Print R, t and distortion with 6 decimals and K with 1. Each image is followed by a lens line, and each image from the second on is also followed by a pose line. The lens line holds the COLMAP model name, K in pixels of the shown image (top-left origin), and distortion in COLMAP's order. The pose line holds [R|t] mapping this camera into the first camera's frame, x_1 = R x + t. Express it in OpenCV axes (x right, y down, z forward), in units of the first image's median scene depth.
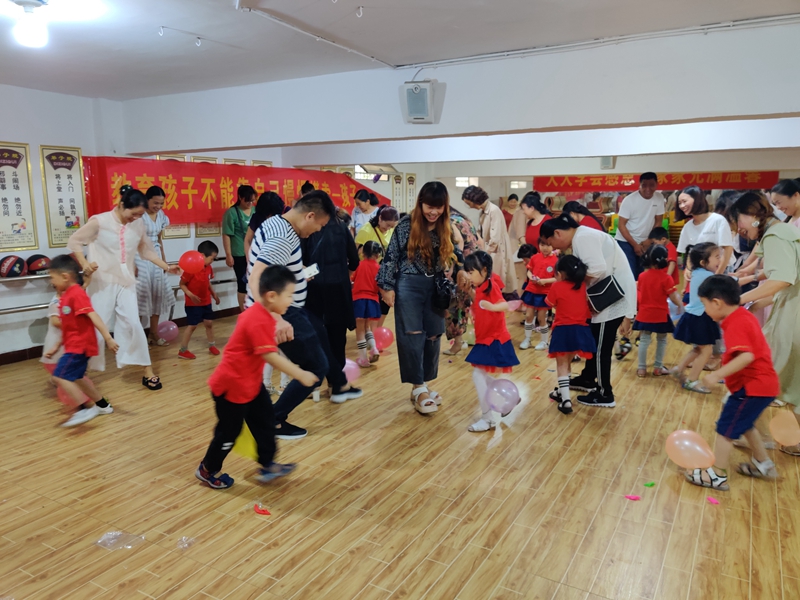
lens RADIAL K [[595.4, 0, 393.5], [0, 595.4, 301.3], [0, 0, 1]] dist [0.044388, -0.036341]
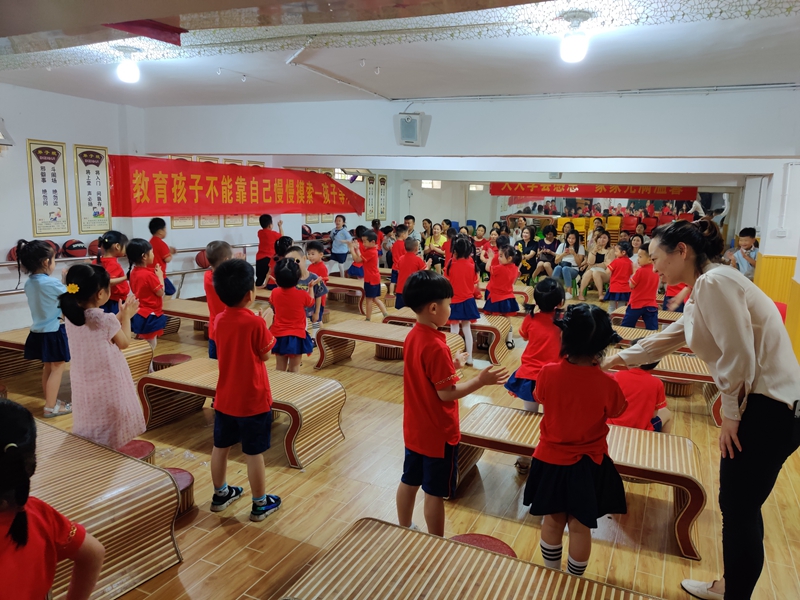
lens RADIAL K [[595.4, 0, 405.2], [0, 595.4, 298.8], [0, 0, 1]] dist [0.044388, -0.036341]
pose [[0.995026, 0.019292, 0.097733, -0.061981], [-0.019777, 0.999796, 0.004005, 0.017151], [-0.097636, -0.005918, 0.995205, -0.196465]]
